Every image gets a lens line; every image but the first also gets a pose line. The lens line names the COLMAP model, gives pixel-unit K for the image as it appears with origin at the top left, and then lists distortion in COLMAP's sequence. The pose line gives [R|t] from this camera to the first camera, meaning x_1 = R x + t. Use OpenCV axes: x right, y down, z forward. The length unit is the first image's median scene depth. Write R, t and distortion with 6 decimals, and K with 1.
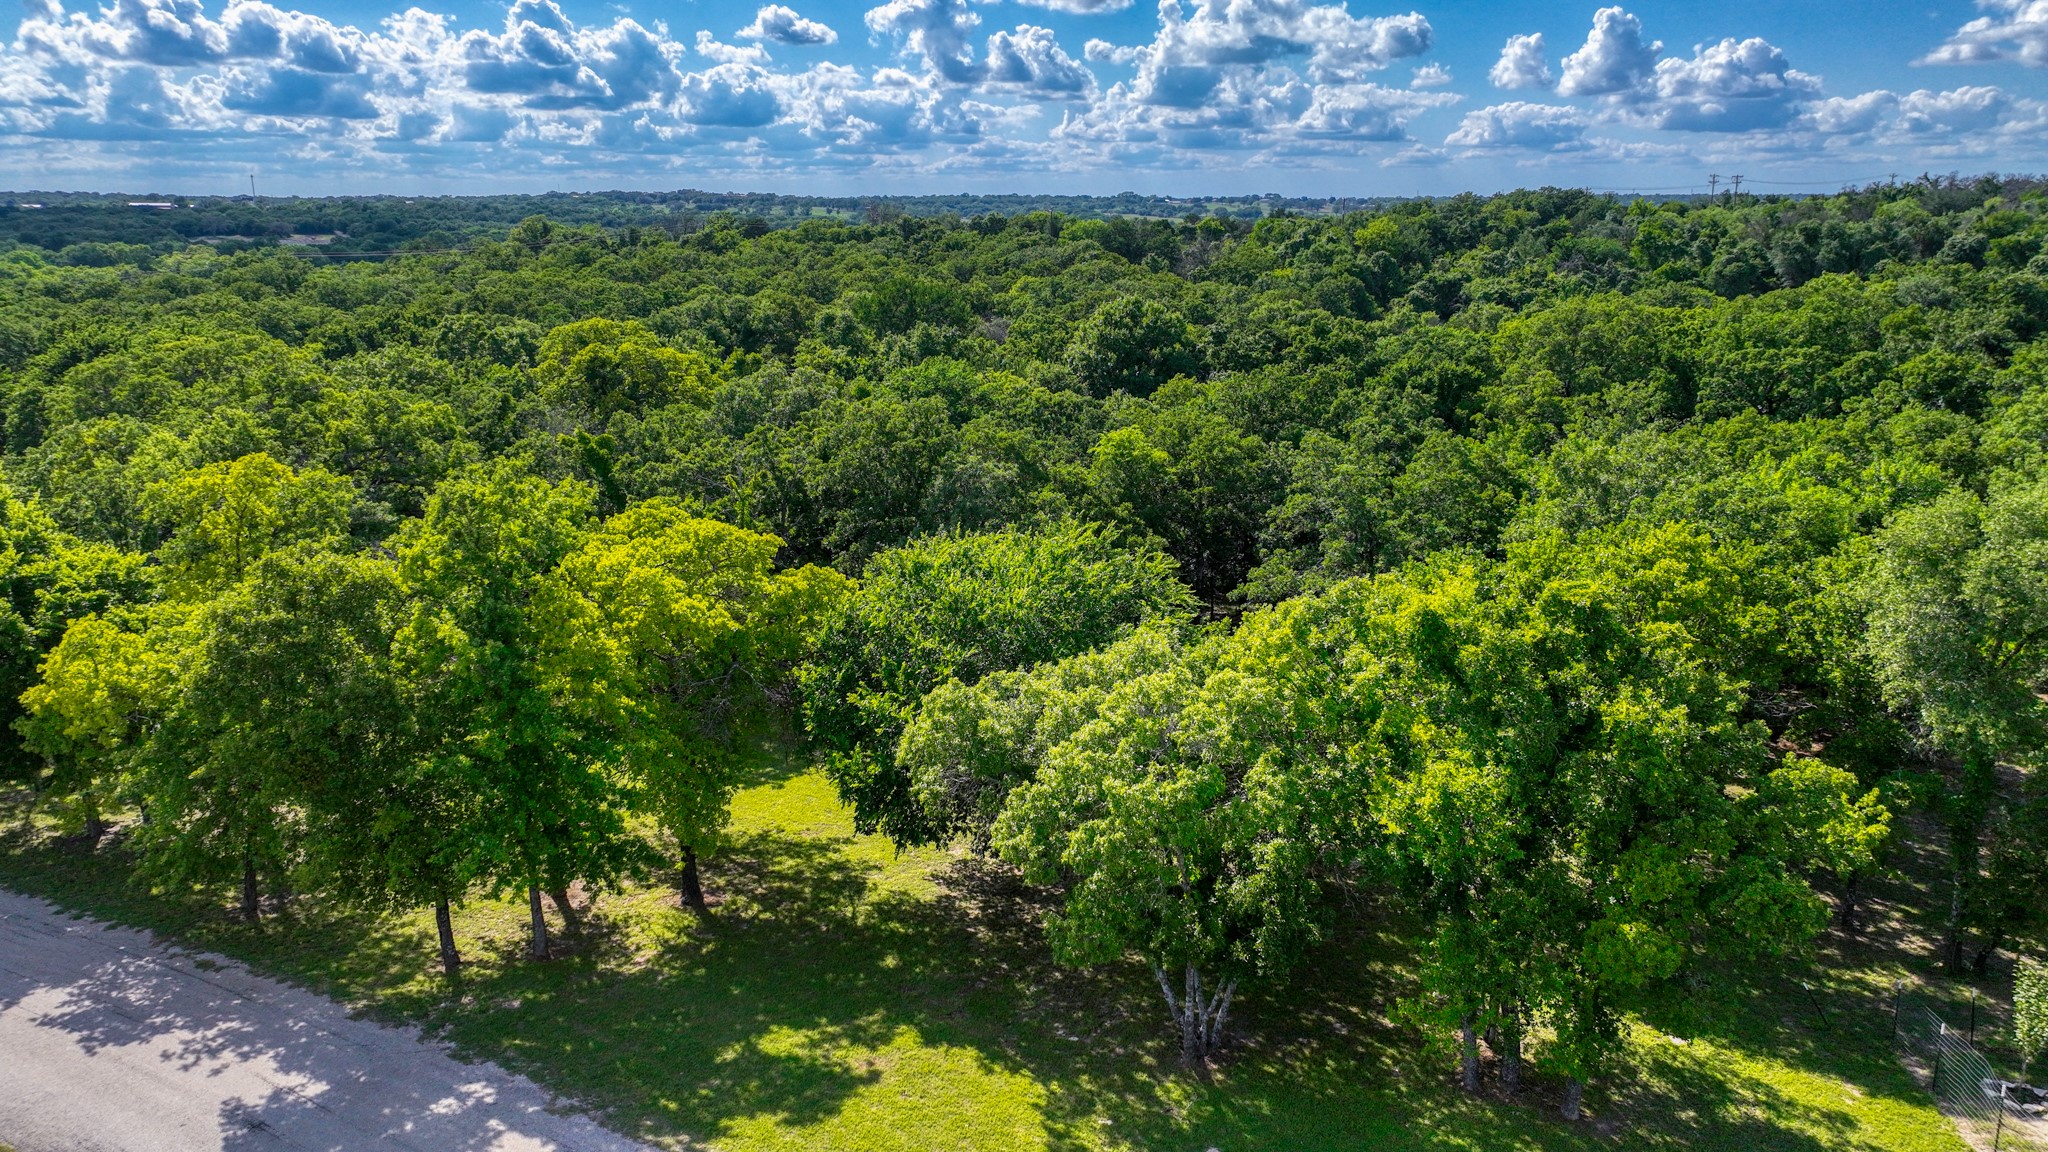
lens RADIAL K [[1458.8, 0, 1021.0], [0, 1458.8, 584.1], [0, 0, 1]] dist [0.001782, 0.033903]
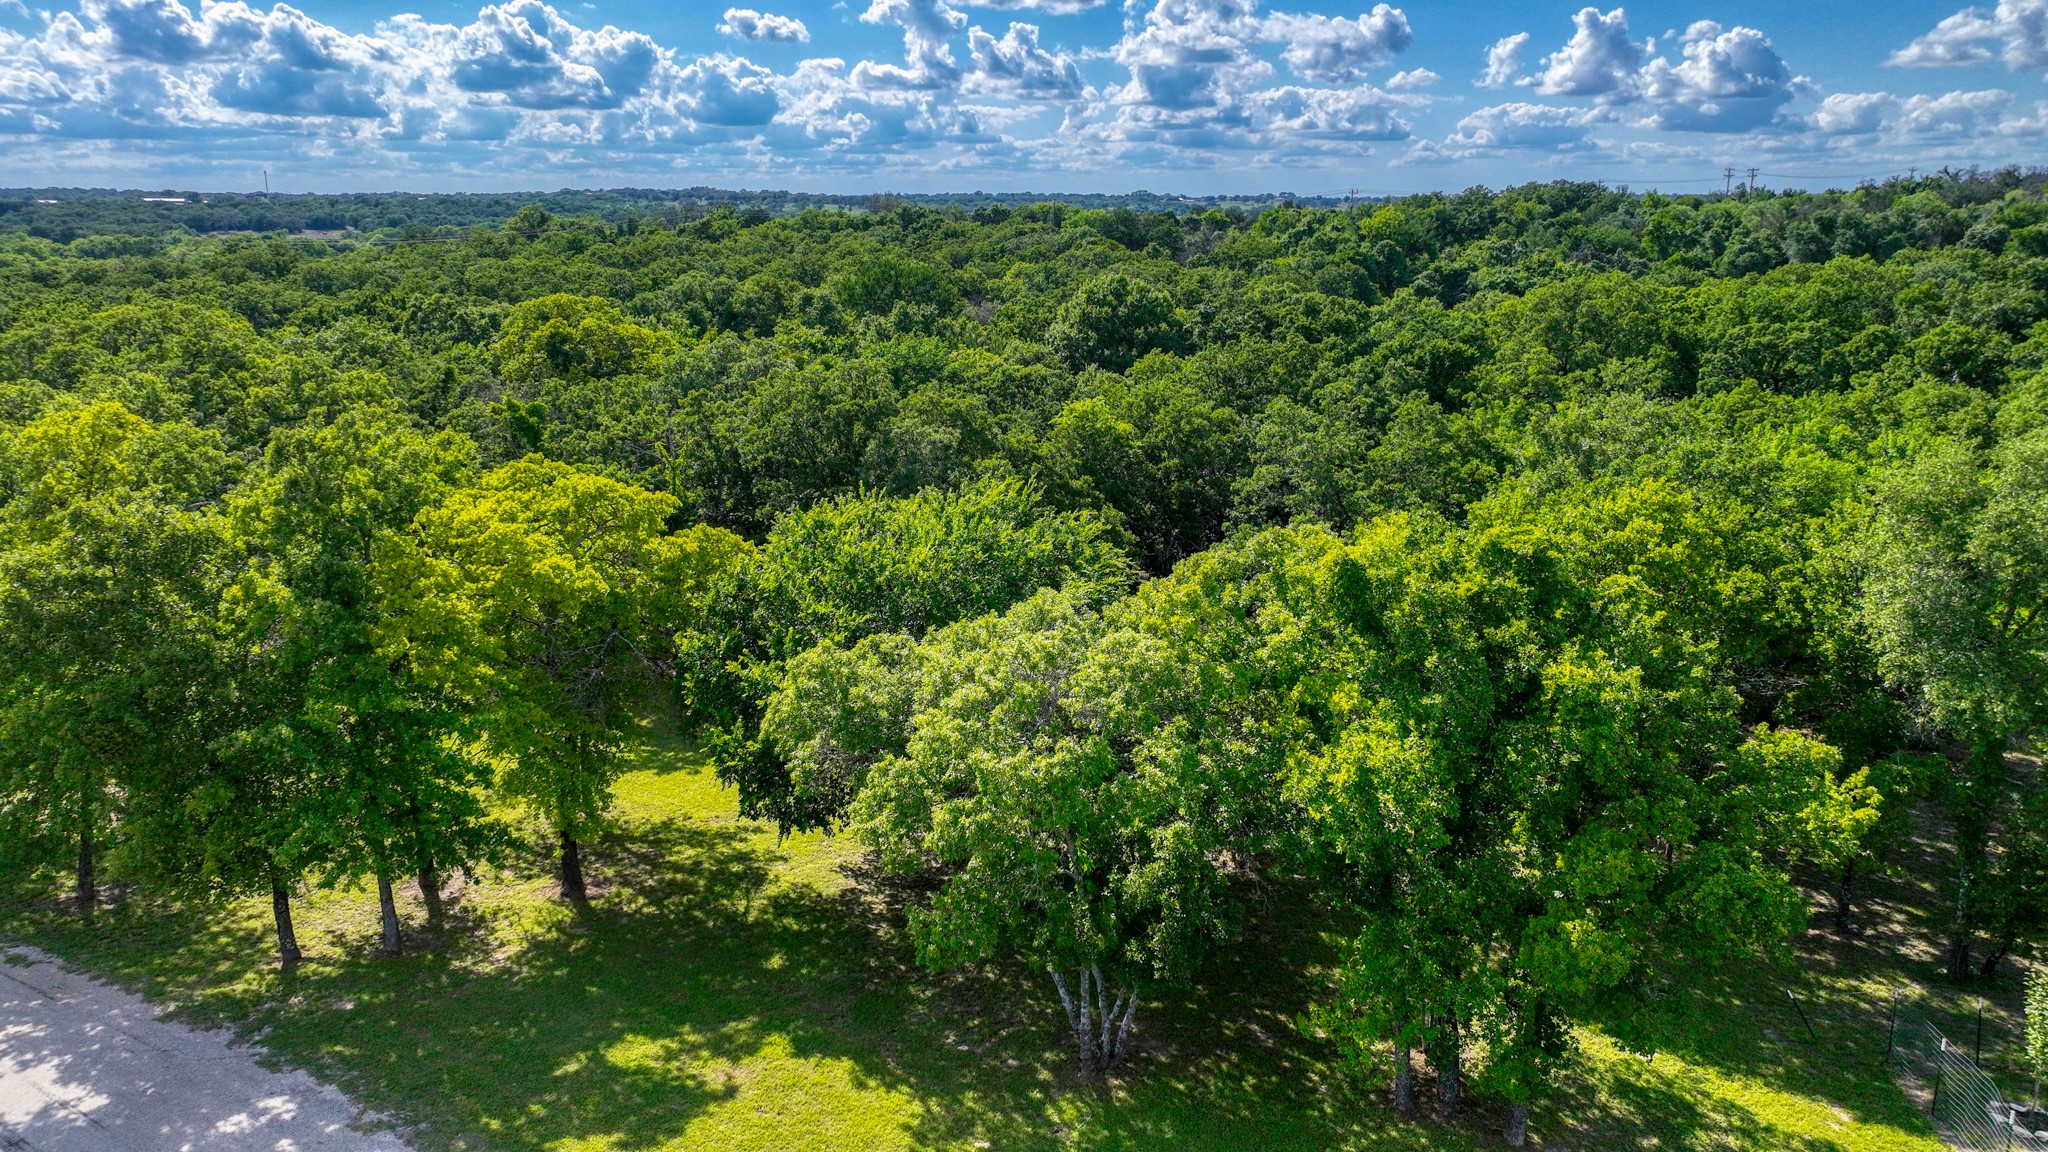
lens RADIAL K [[1462.7, 0, 1024.0], [0, 1462.7, 576.0], [0, 0, 1]] dist [0.000727, 0.036190]
pose [[0.999960, 0.004824, -0.007504, 0.063224], [-0.004867, 0.999972, -0.005719, 0.023023], [0.007476, 0.005755, 0.999955, 0.087388]]
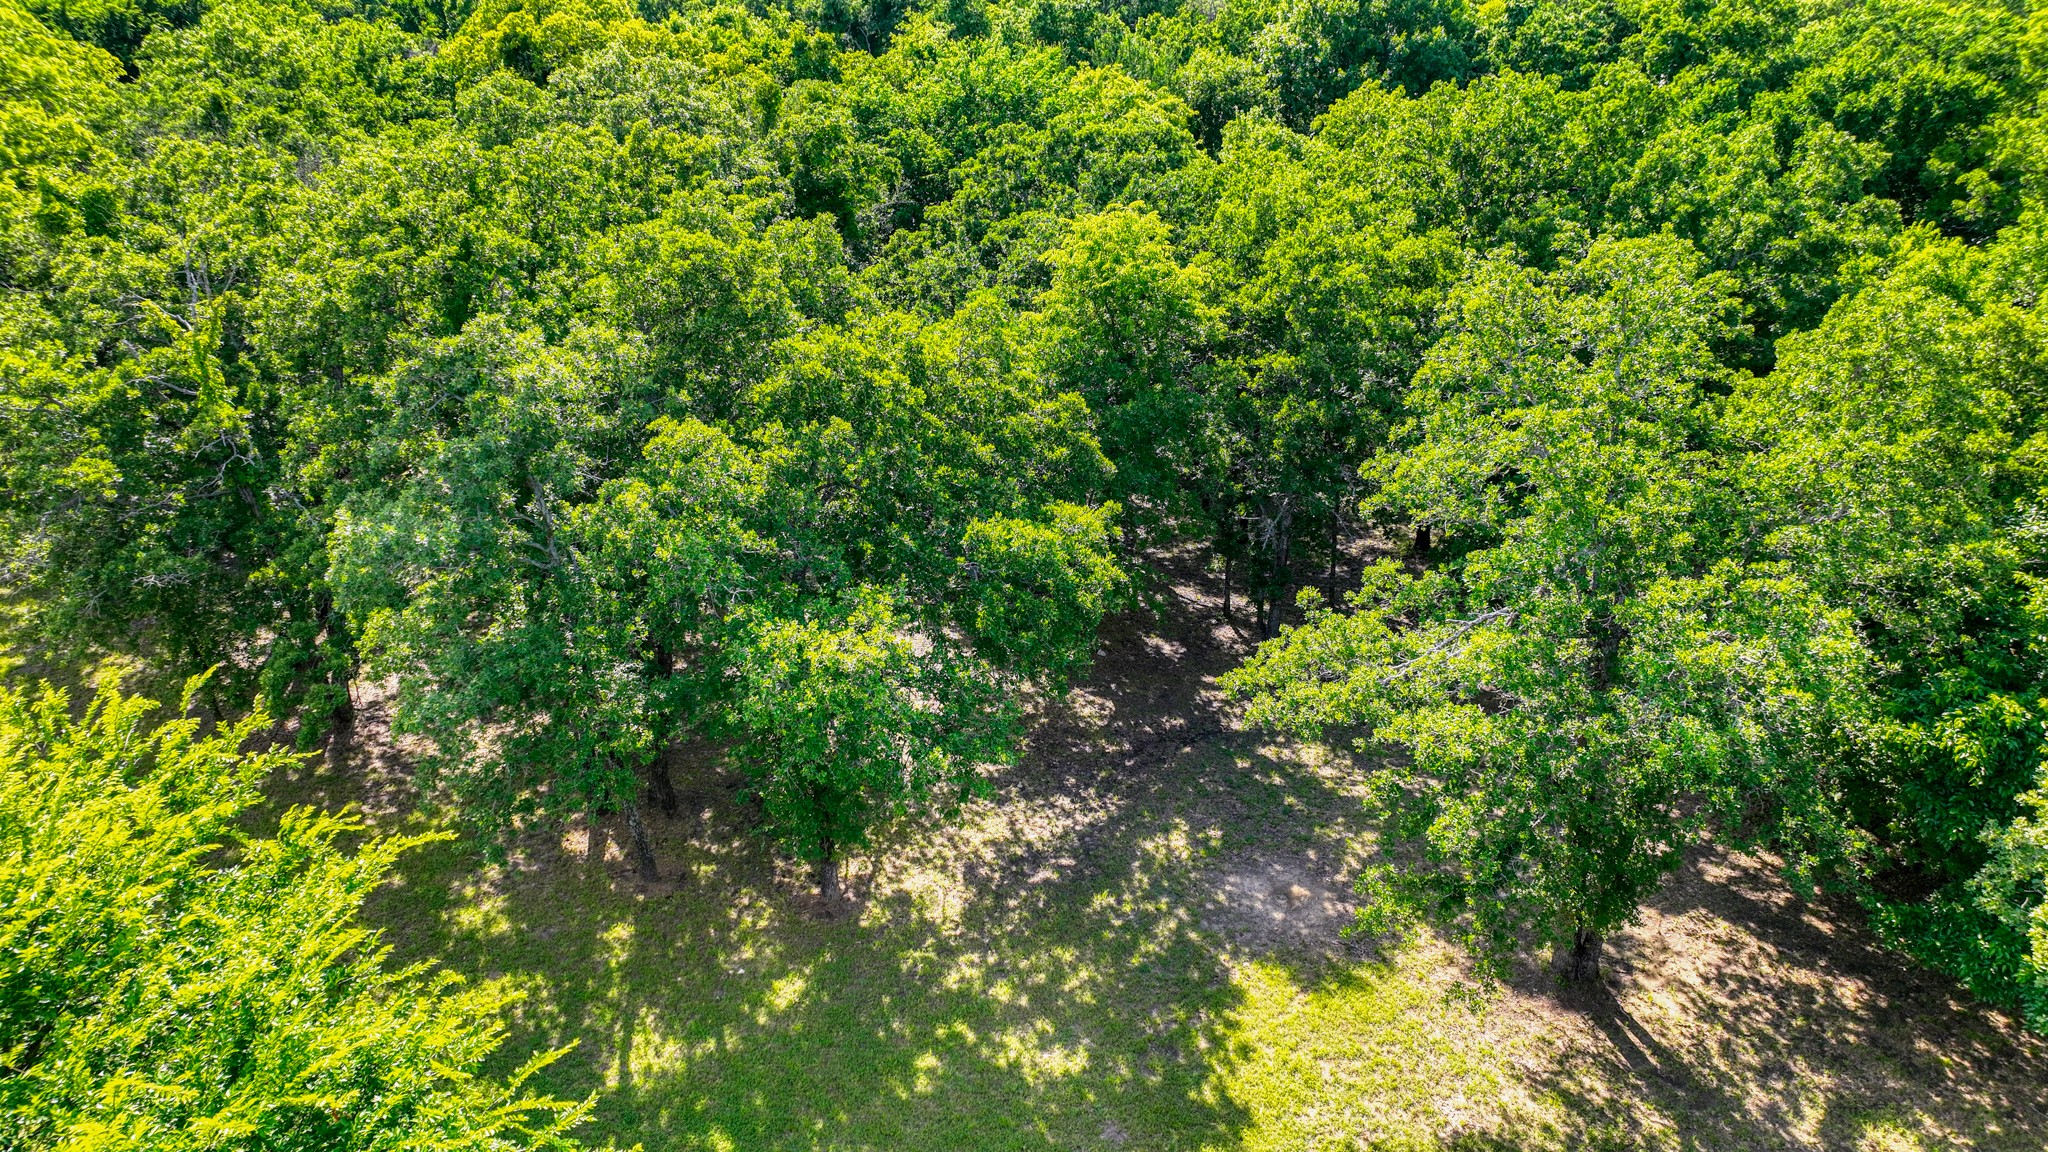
lens RADIAL K [[1462.7, 0, 1024.0], [0, 1462.7, 576.0], [0, 0, 1]] dist [0.000727, 0.036190]
pose [[0.971724, 0.099616, -0.214079, 0.247285], [-0.056275, 0.978229, 0.199754, -0.138058], [0.229316, -0.182058, 0.956174, 0.879590]]
